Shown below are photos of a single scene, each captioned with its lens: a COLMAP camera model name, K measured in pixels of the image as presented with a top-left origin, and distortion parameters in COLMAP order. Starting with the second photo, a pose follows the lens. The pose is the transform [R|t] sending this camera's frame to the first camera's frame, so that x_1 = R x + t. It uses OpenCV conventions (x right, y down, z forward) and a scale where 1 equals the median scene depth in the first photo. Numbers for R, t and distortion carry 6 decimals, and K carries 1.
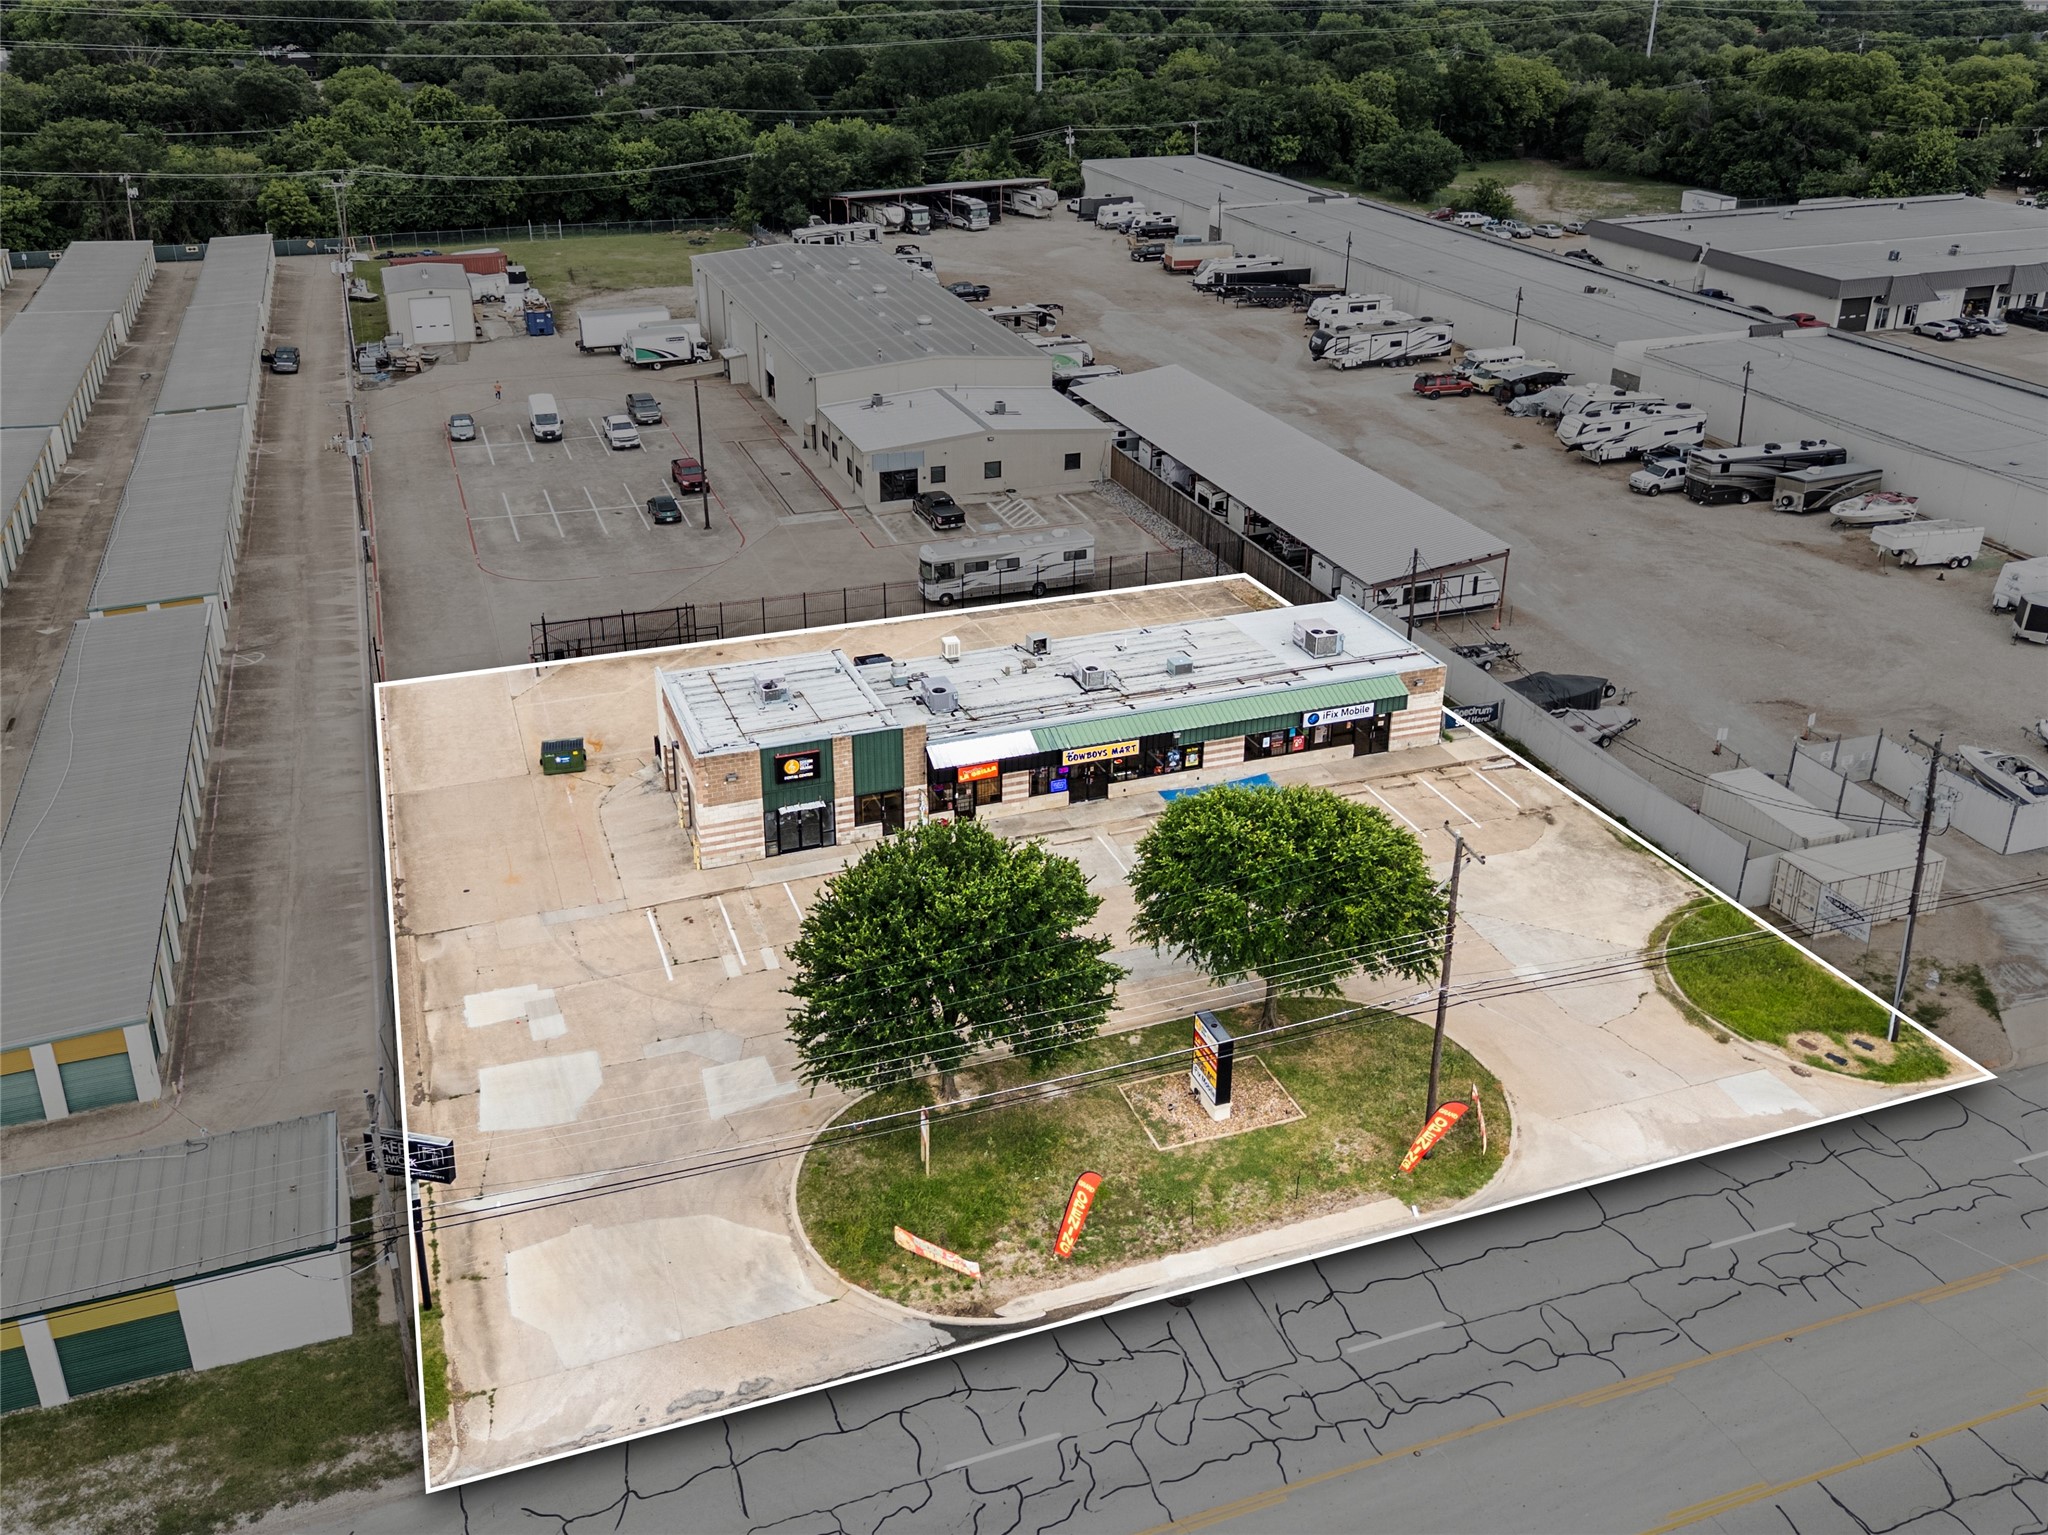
lens RADIAL K [[1765.8, 0, 1025.5], [0, 1765.8, 603.6], [0, 0, 1]] dist [0.079147, -0.011100]
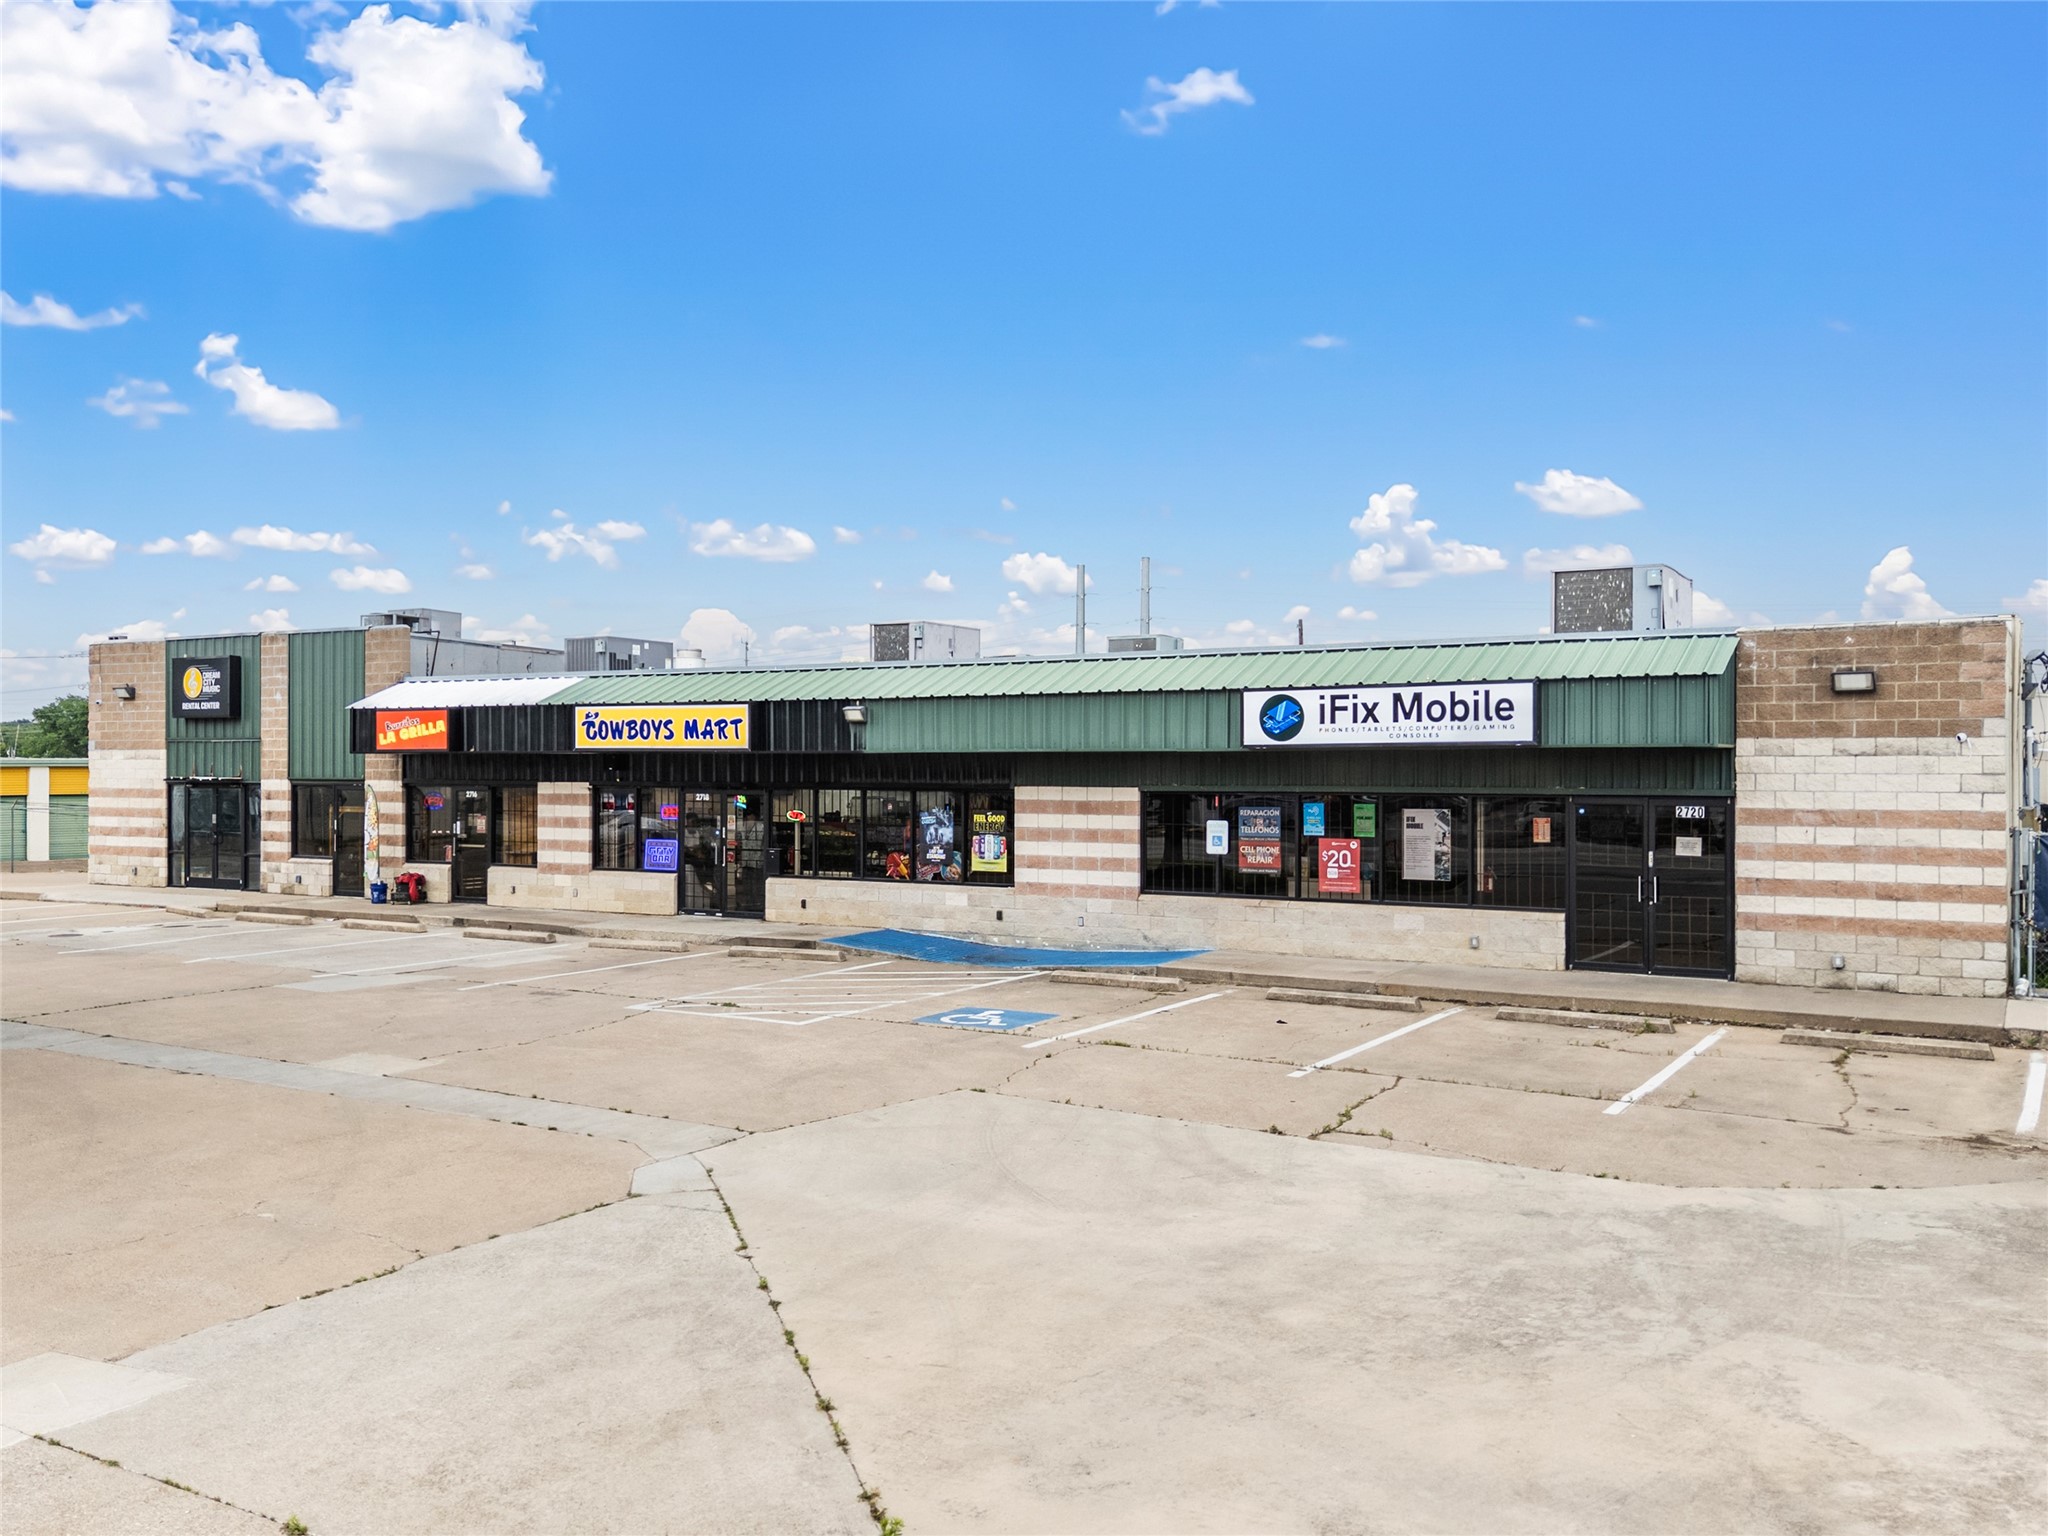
lens RADIAL K [[1690.1, 0, 1024.0], [0, 1690.1, 768.0], [0, 0, 1]] dist [0.116067, -0.205994]
pose [[0.631481, -0.002909, -0.775385, 0.351017], [-0.279379, 0.931974, -0.231025, 0.148330], [0.723311, 0.362514, 0.587711, 0.836396]]
